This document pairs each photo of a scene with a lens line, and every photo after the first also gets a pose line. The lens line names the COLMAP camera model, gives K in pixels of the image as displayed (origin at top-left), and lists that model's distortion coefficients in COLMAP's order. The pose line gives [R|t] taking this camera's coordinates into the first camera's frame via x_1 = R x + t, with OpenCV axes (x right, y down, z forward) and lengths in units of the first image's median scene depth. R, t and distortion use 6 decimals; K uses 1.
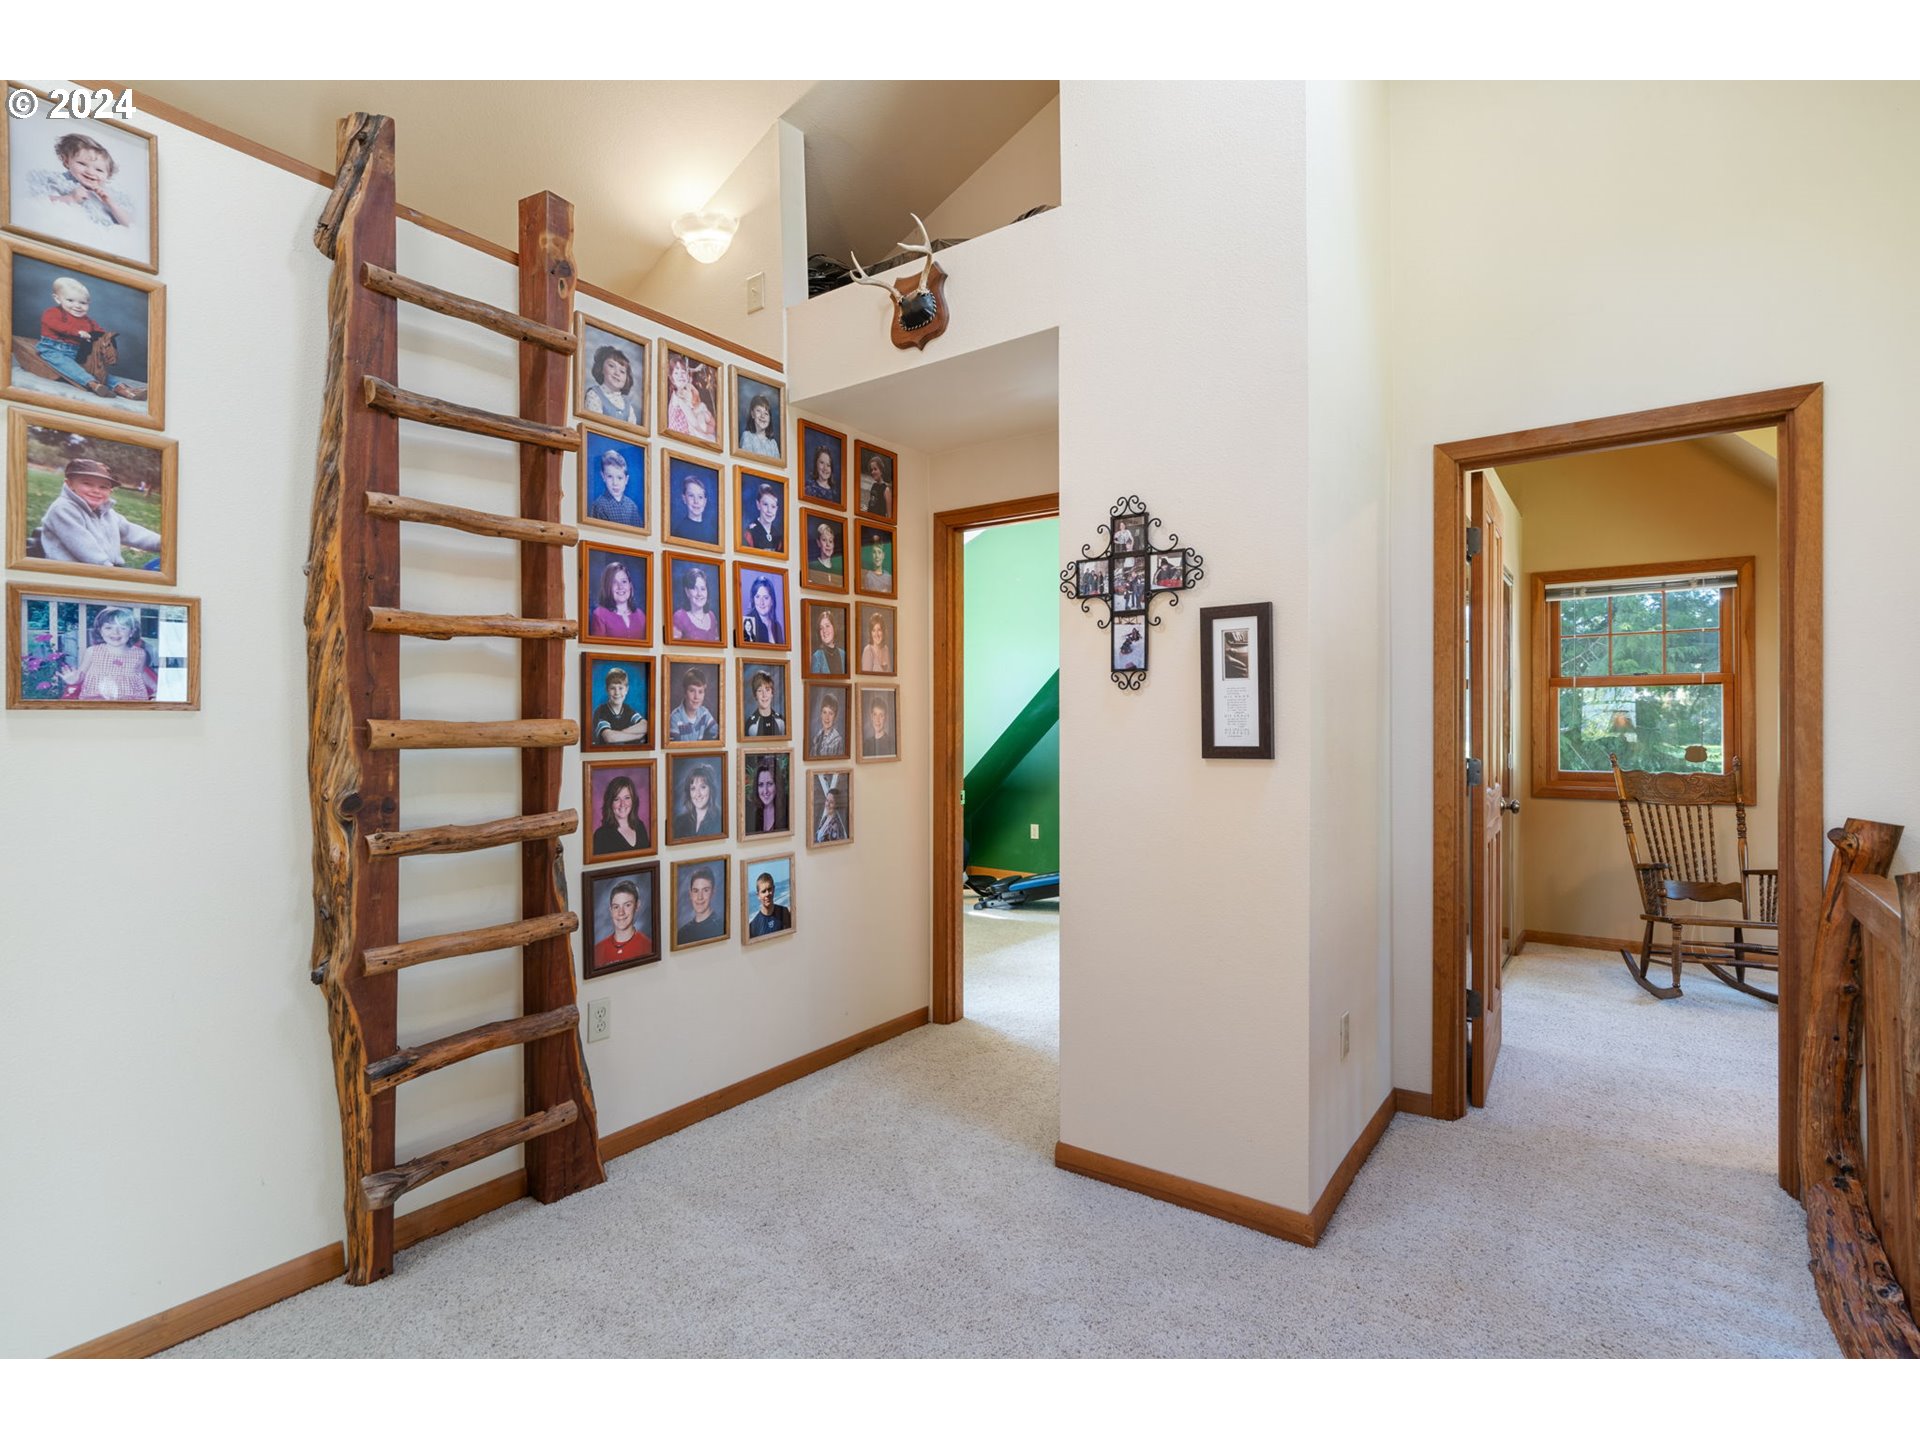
lens RADIAL K [[929.3, 0, 960.0], [0, 929.3, 720.0], [0, 0, 1]] dist [0.009658, -0.000228]
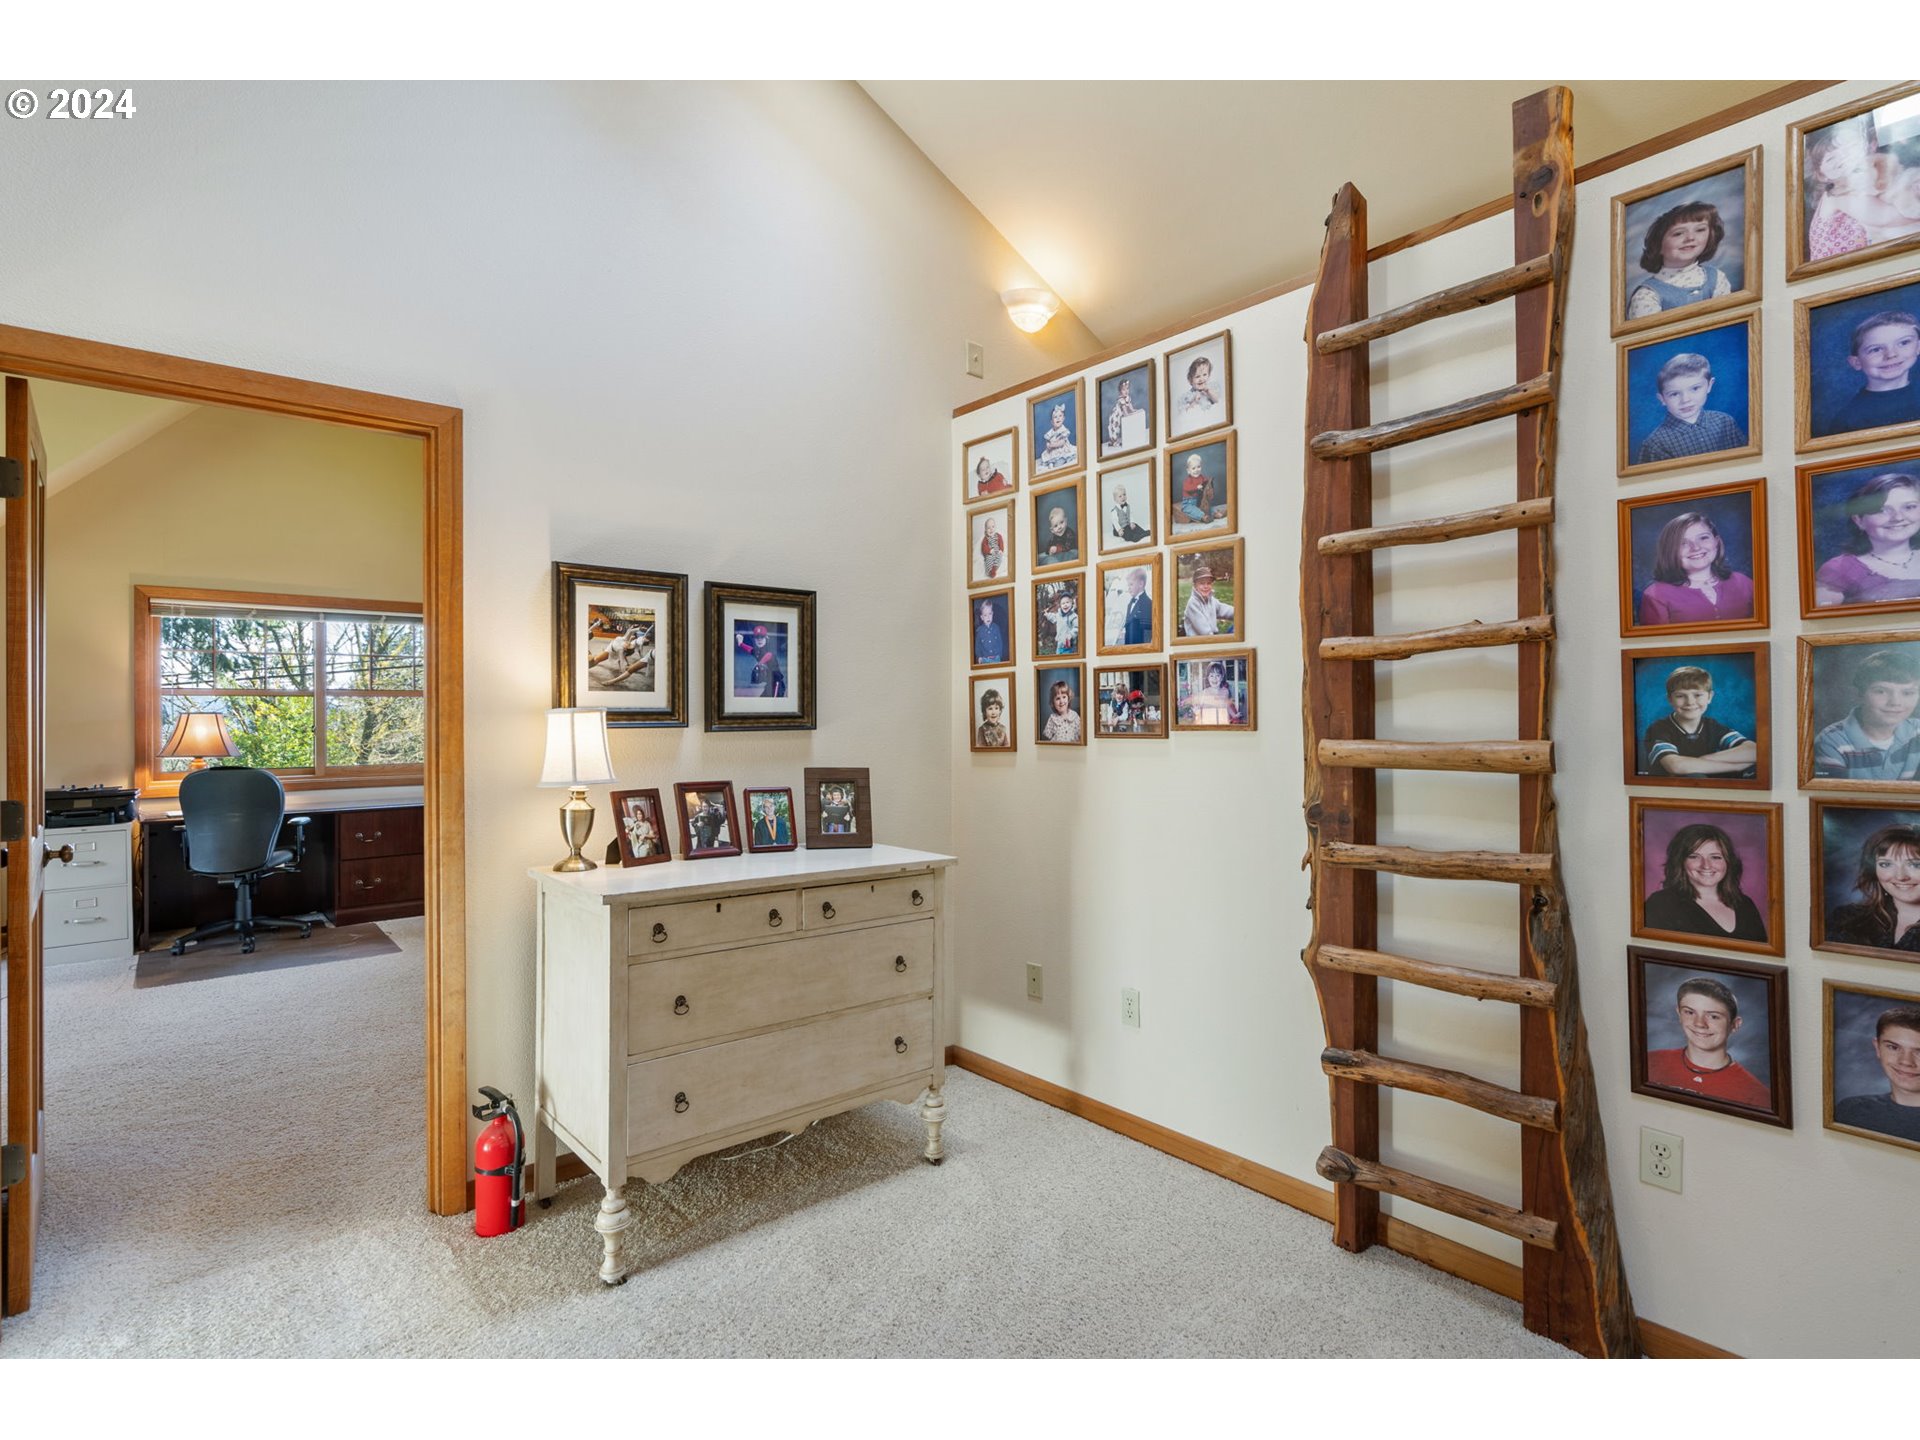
lens RADIAL K [[929.3, 0, 960.0], [0, 929.3, 720.0], [0, 0, 1]] dist [0.009658, -0.000228]
pose [[-0.209703, 0.000294, -0.977765, 0.425765], [0.008923, 0.999959, -0.001613, -0.019784], [0.977724, -0.009063, -0.209697, 0.619137]]
